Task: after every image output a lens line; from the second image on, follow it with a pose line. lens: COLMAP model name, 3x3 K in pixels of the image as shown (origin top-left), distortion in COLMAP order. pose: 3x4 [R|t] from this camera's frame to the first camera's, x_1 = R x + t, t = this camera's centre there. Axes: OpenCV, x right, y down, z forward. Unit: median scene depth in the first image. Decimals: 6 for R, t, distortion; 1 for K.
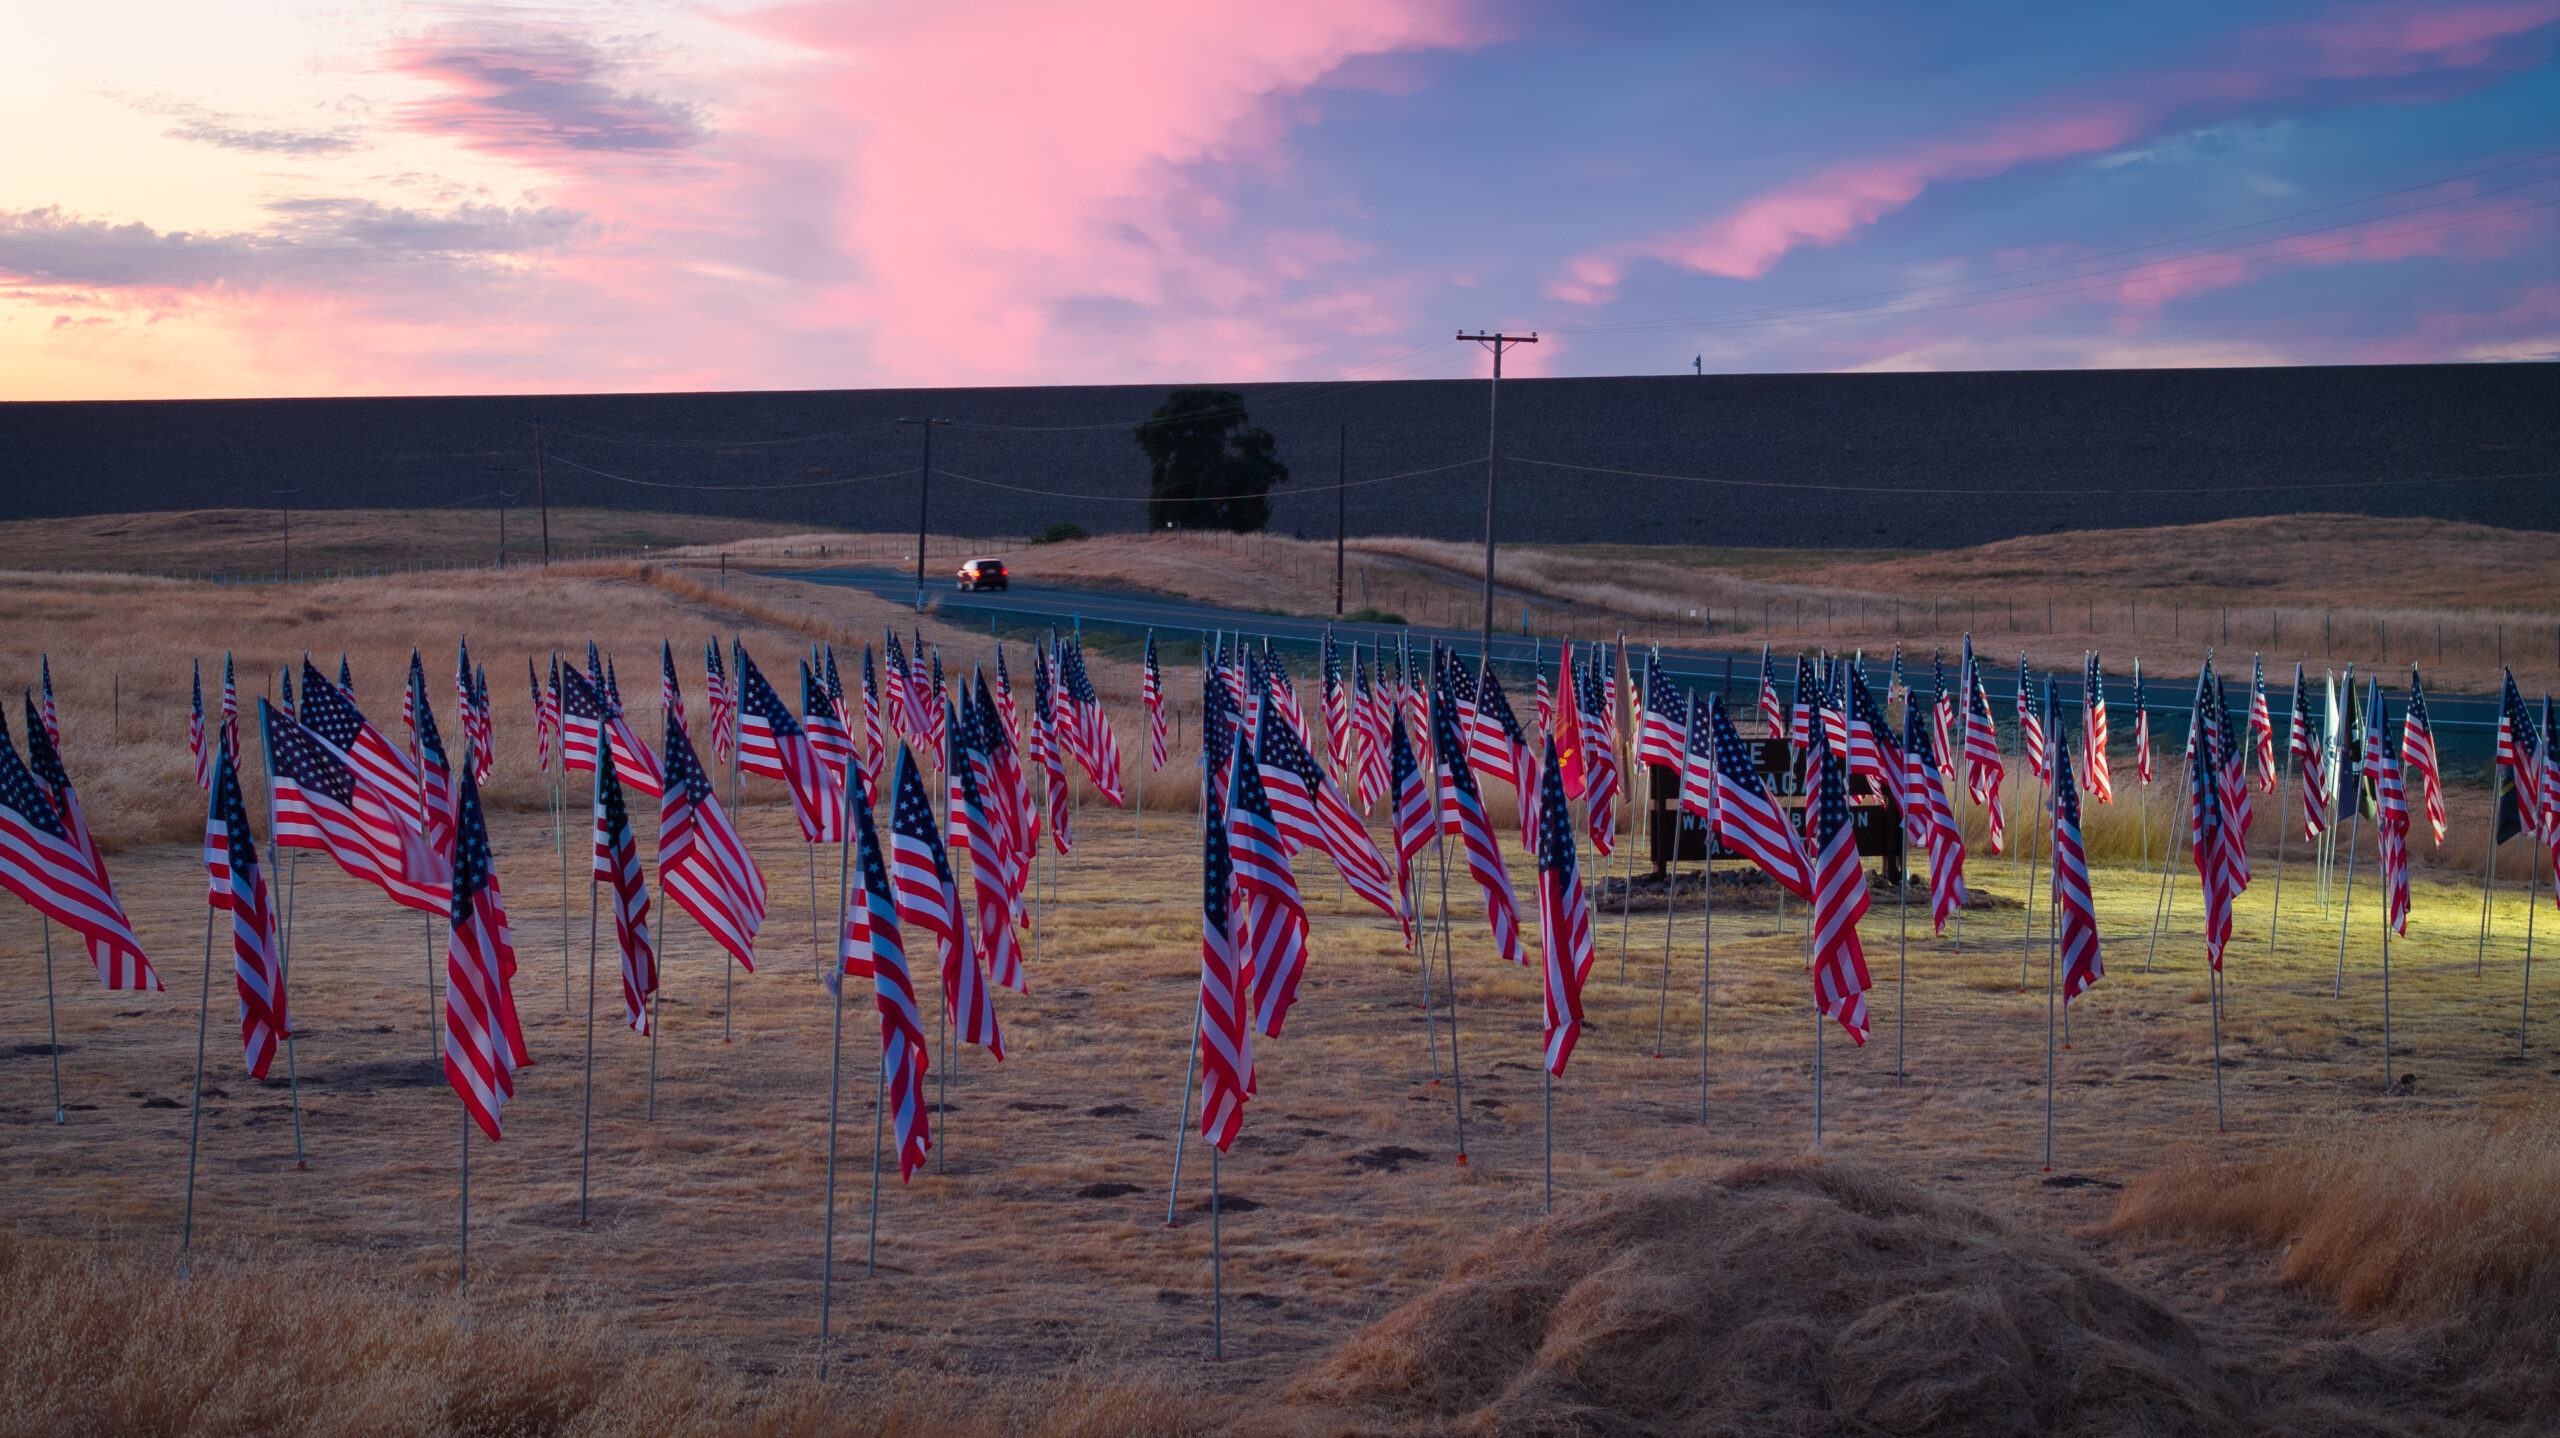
lens RADIAL K [[5137.5, 0, 1274.1], [0, 5137.5, 720.8], [0, 0, 1]] dist [-0.130285, 0.000000]
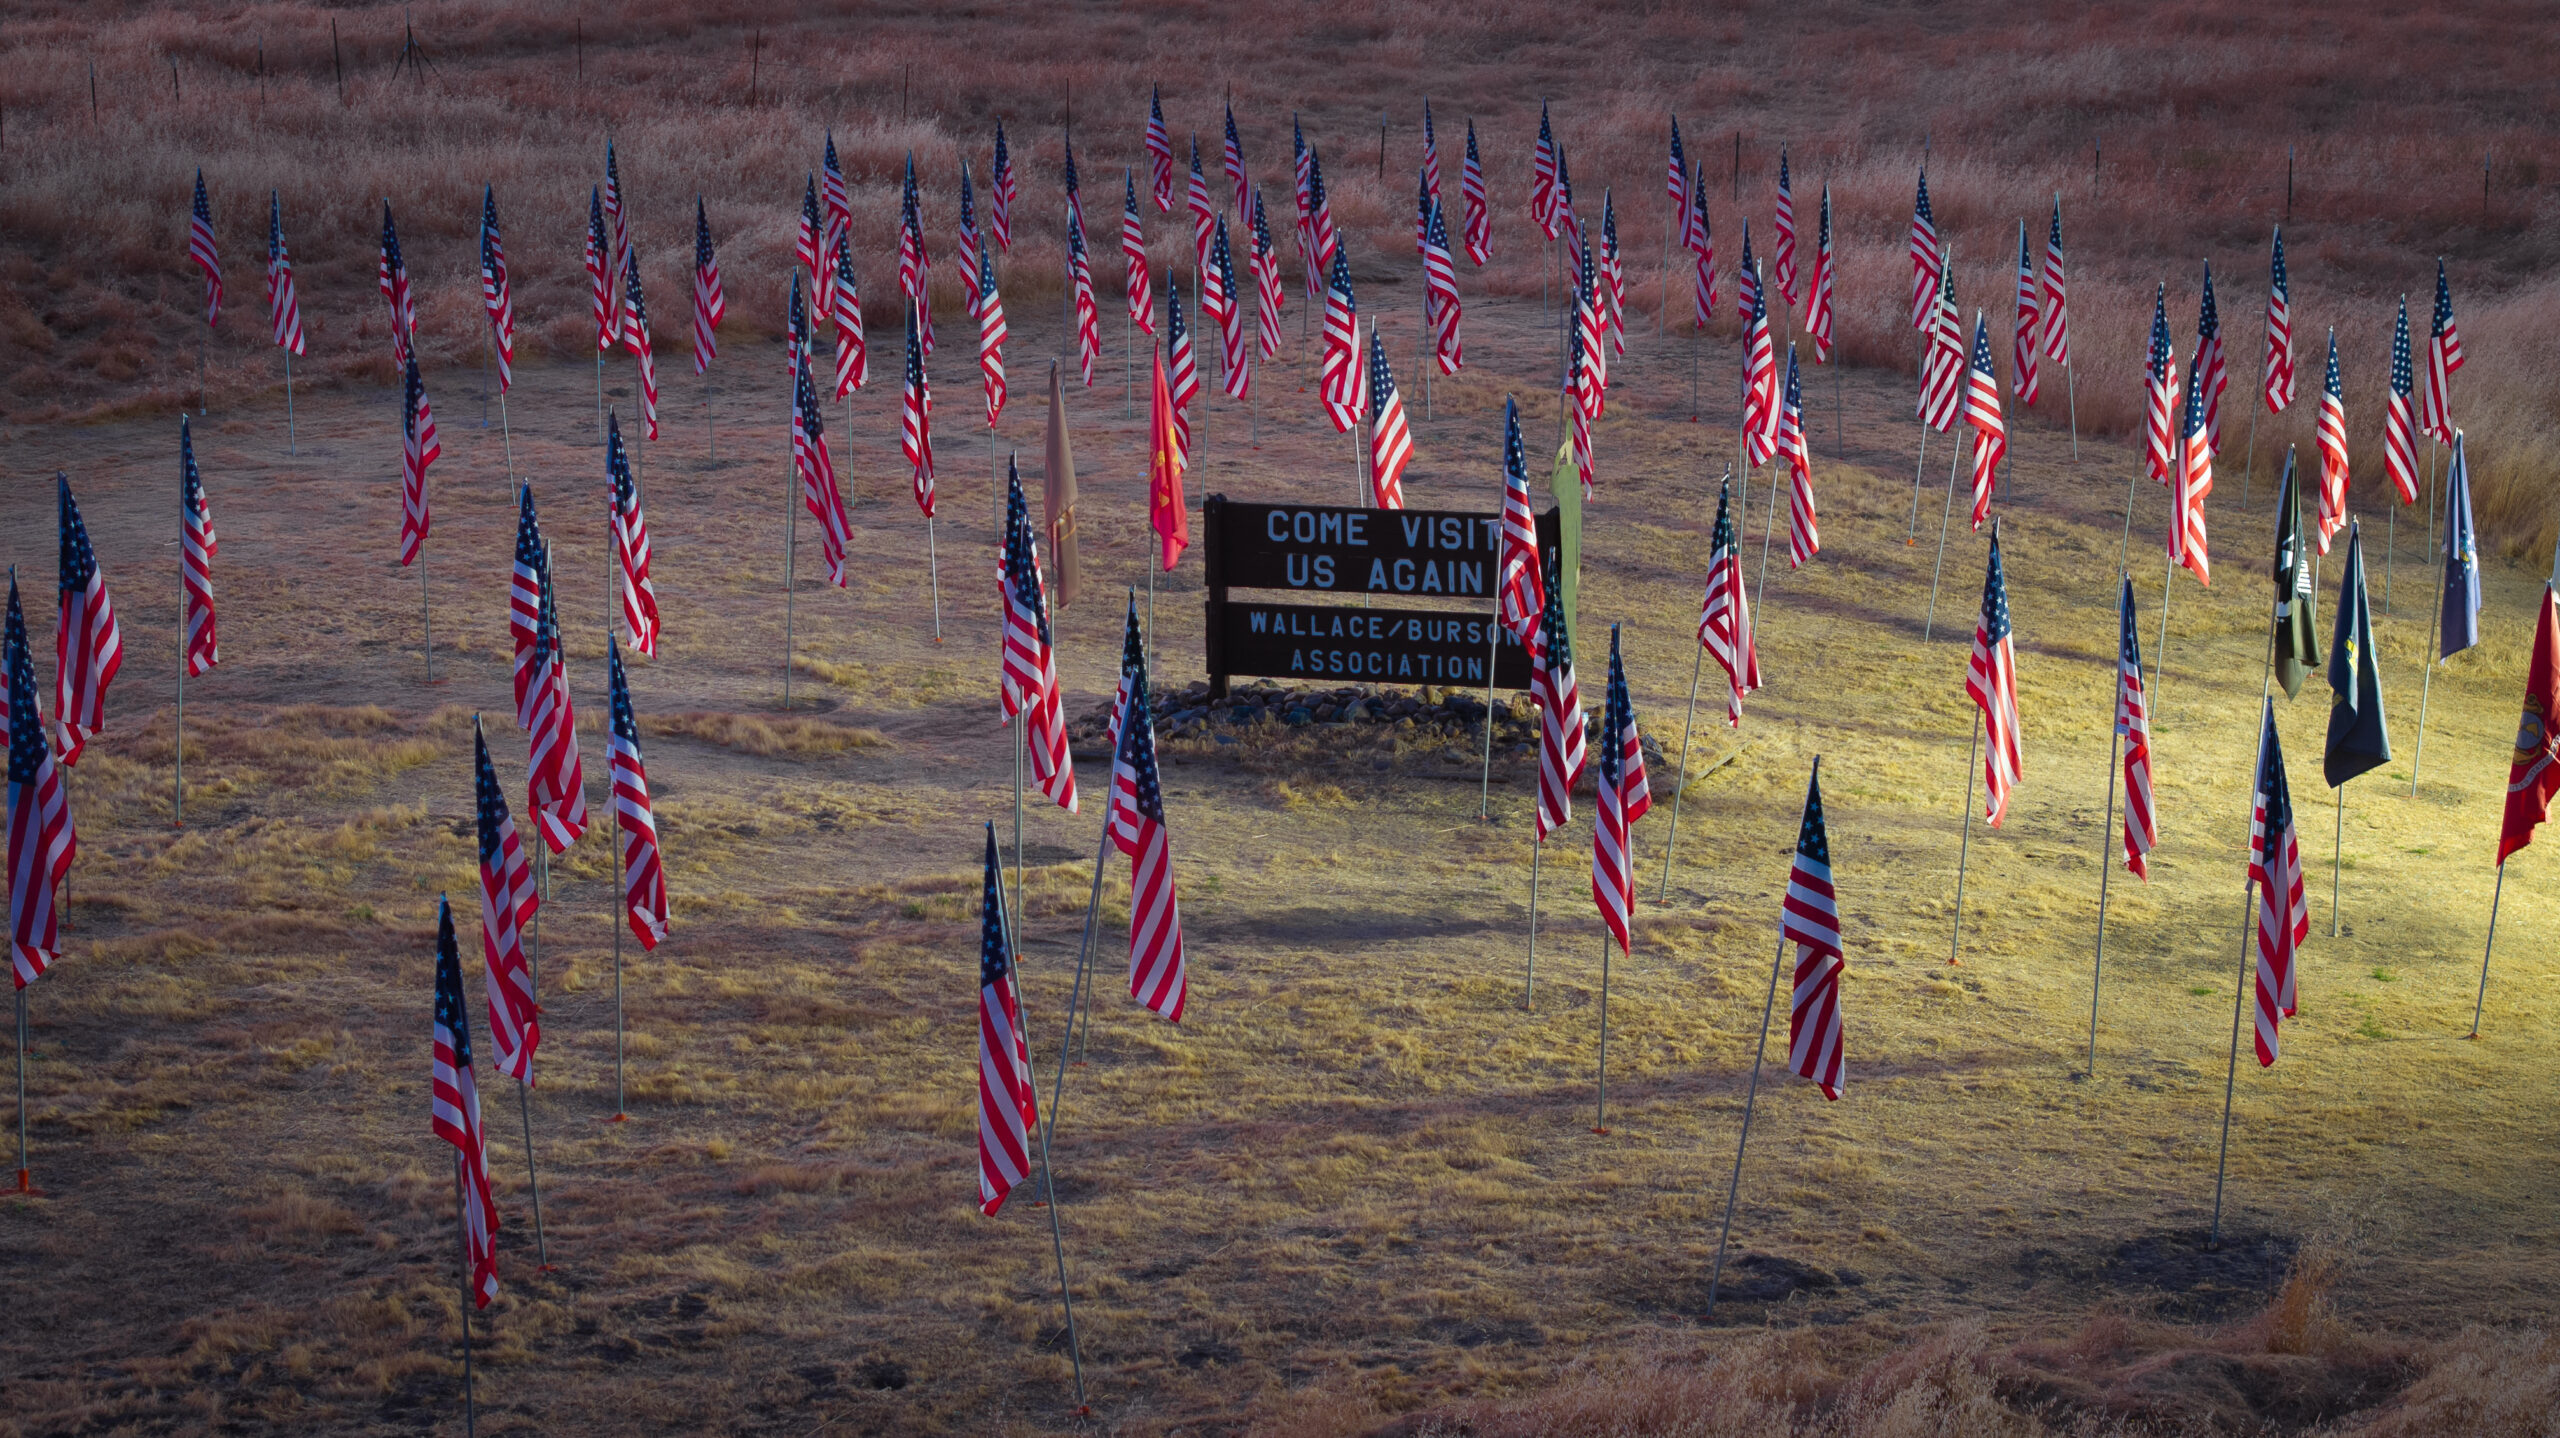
lens RADIAL K [[5137.5, 0, 1287.3], [0, 5137.5, 722.2], [0, 0, 1]] dist [-0.130285, 0.000000]
pose [[0.866353, 0.094995, -0.490314, 0.110336], [-0.012561, 0.985578, 0.168755, -0.021873], [0.499274, -0.140042, 0.855052, 0.102756]]
